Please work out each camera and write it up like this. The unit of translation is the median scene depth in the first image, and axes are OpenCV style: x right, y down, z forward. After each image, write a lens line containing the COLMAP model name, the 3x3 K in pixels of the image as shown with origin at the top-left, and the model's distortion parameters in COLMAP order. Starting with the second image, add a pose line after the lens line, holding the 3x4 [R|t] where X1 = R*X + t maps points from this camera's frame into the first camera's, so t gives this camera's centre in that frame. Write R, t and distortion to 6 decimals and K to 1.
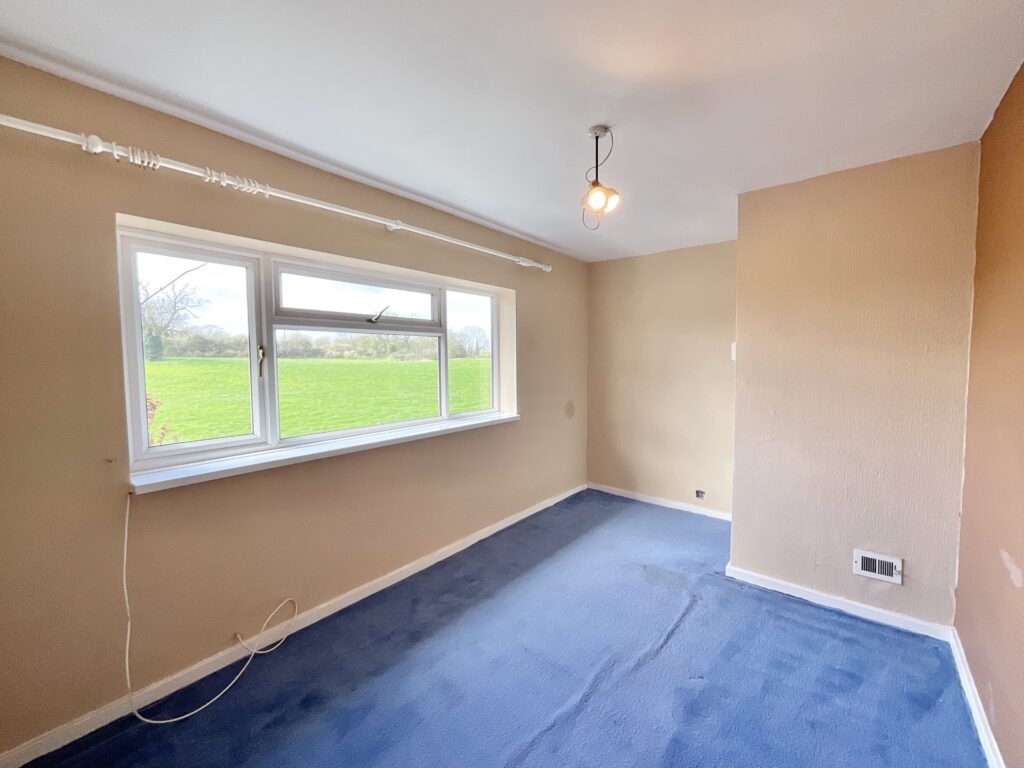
lens RADIAL K [[421.3, 0, 510.0], [0, 421.3, 387.4], [0, 0, 1]] dist [0.008894, -0.000056]
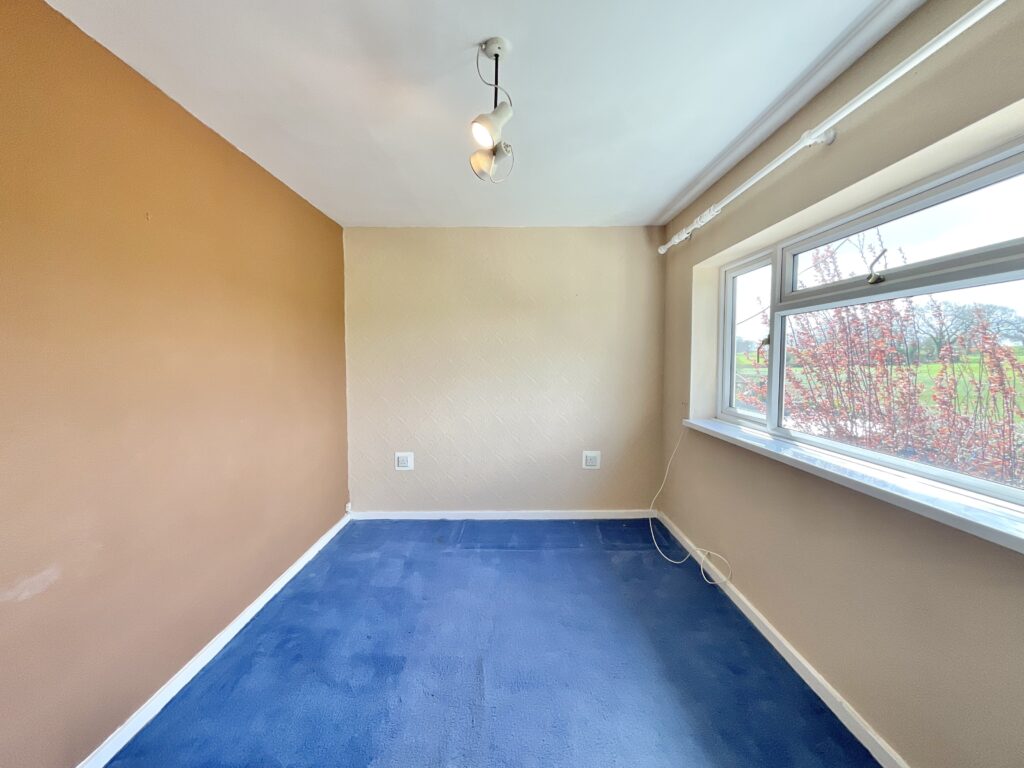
lens RADIAL K [[421.3, 0, 513.9], [0, 421.3, 380.1], [0, 0, 1]] dist [0.008894, -0.000056]
pose [[-0.780238, 0.049039, -0.623557, 0.423938], [-0.013640, 0.995351, 0.095345, -0.056339], [0.625334, 0.082897, -0.775942, 1.041794]]
